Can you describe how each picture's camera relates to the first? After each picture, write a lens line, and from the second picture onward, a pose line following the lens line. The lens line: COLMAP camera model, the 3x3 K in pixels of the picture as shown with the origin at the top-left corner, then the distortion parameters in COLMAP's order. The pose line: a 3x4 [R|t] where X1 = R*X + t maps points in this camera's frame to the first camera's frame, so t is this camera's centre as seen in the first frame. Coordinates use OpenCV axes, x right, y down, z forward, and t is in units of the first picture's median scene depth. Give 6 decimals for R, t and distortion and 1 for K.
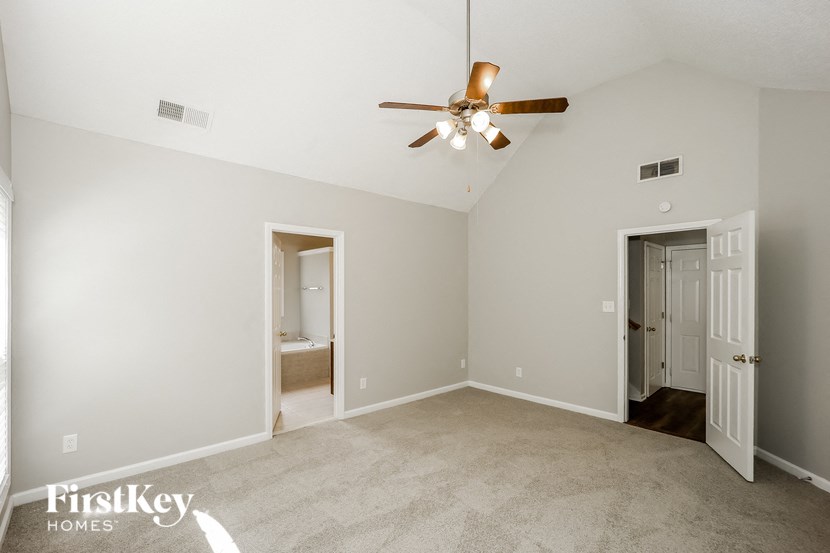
lens RADIAL K [[357.8, 0, 413.8], [0, 357.8, 293.2], [0, 0, 1]] dist [-0.000568, -0.000062]
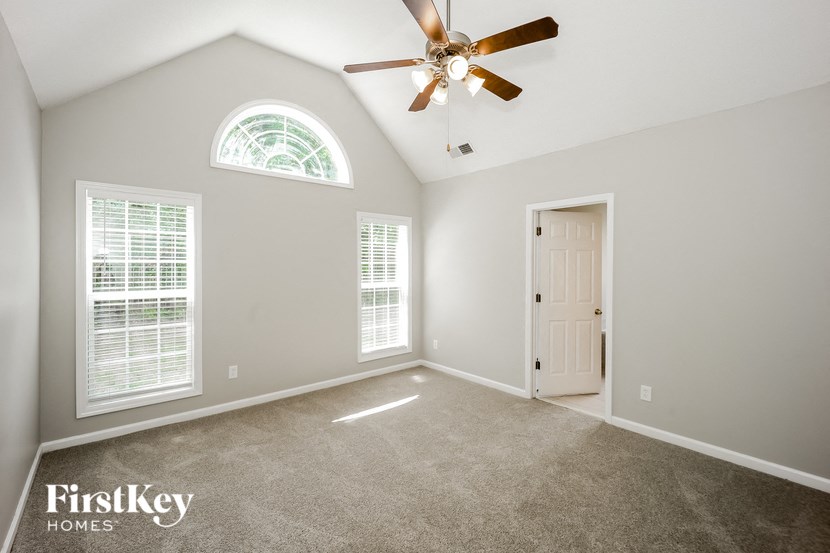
lens RADIAL K [[359.9, 0, 414.2], [0, 359.9, 267.2], [0, 0, 1]] dist [-0.000641, -0.000190]
pose [[-0.003007, 0.002339, -0.999993, 0.705335], [-0.006990, 0.999973, 0.002360, -0.002447], [0.999971, 0.006997, -0.002991, 0.633034]]
